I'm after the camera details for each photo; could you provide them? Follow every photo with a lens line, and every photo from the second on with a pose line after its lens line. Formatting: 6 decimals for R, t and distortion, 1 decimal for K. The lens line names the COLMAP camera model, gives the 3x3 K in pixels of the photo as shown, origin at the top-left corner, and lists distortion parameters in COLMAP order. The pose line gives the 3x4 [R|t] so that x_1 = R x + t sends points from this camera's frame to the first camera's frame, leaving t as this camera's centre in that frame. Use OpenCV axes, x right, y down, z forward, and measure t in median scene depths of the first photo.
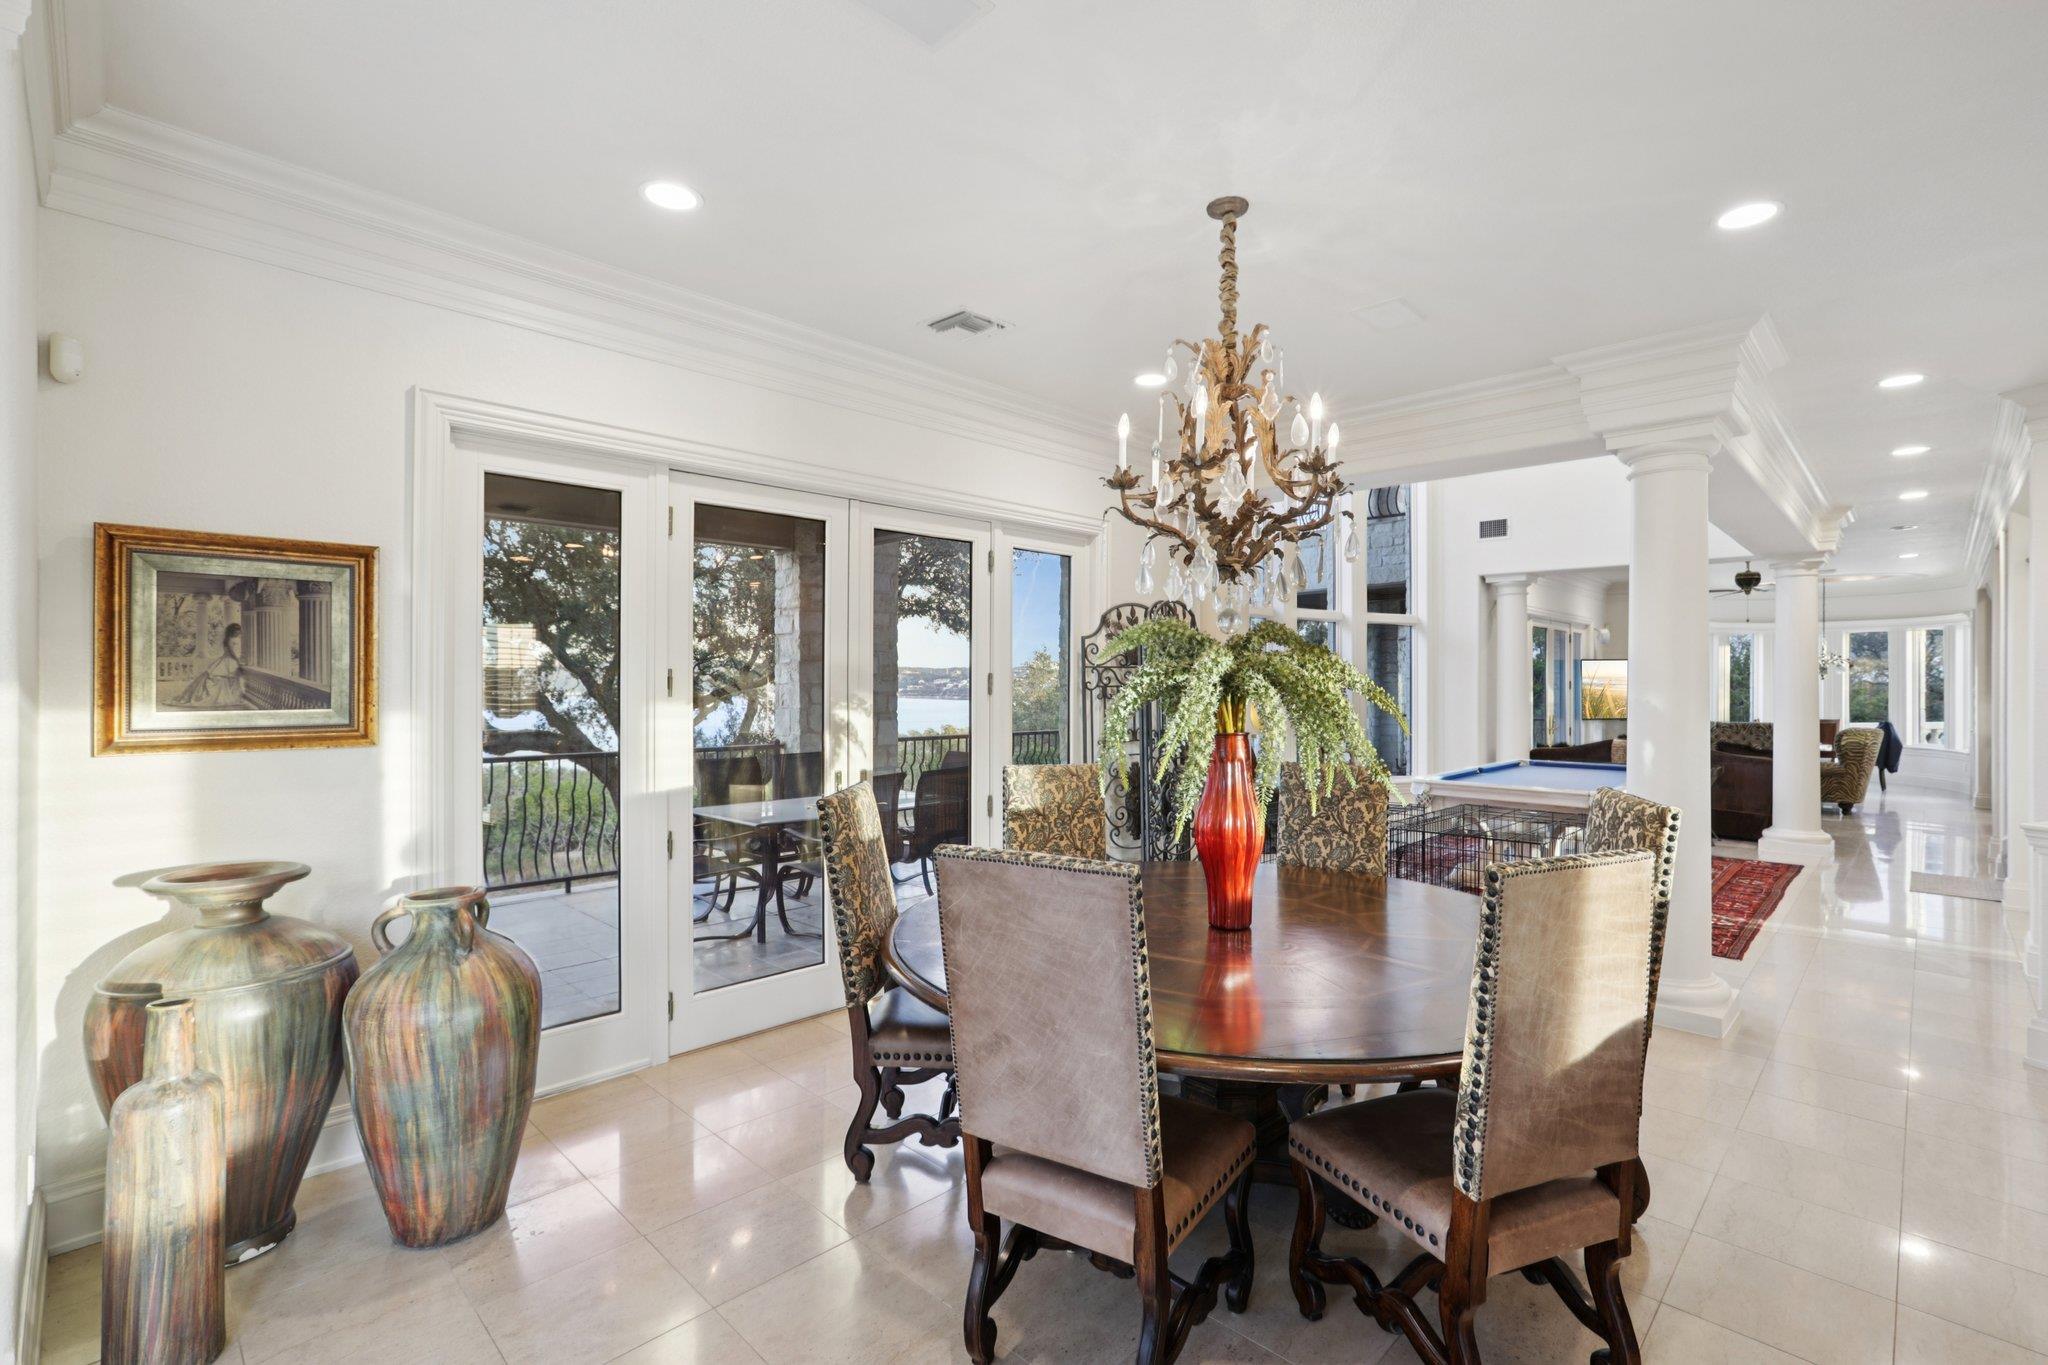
lens RADIAL K [[922.3, 0, 1024.7], [0, 922.3, 681.2], [0, 0, 1]] dist [-0.011799, 0.000320]
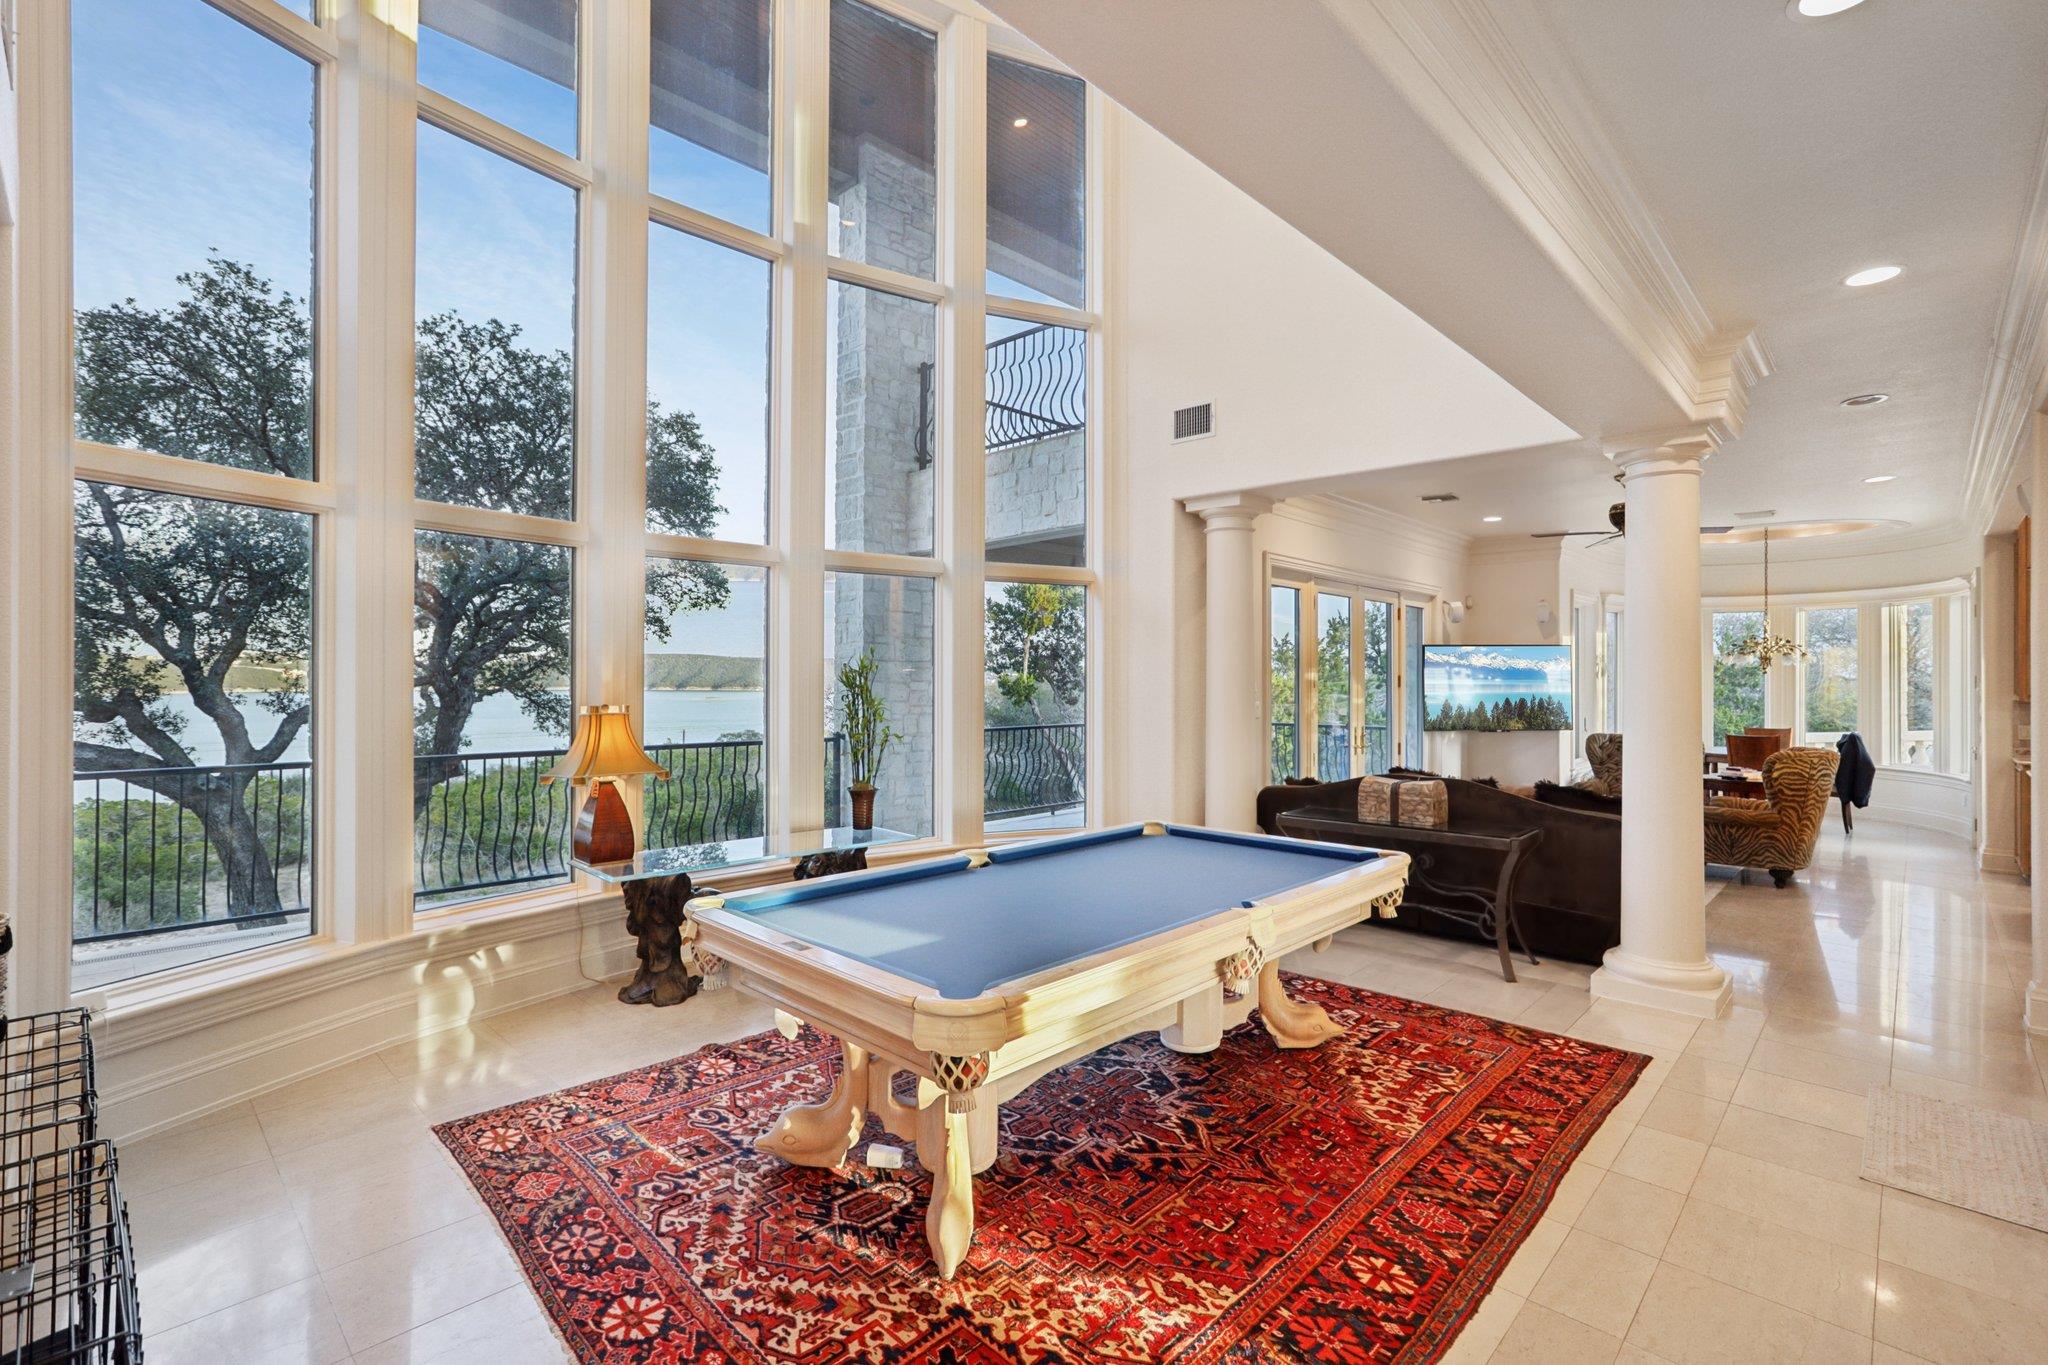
lens RADIAL K [[922.3, 0, 1032.9], [0, 922.3, 669.7], [0, 0, 1]] dist [-0.011799, 0.000320]
pose [[0.999908, 0.002053, 0.013391, 0.304234], [-0.001962, 0.999974, -0.006868, 0.000993], [-0.013405, 0.006841, 0.999887, 0.305233]]
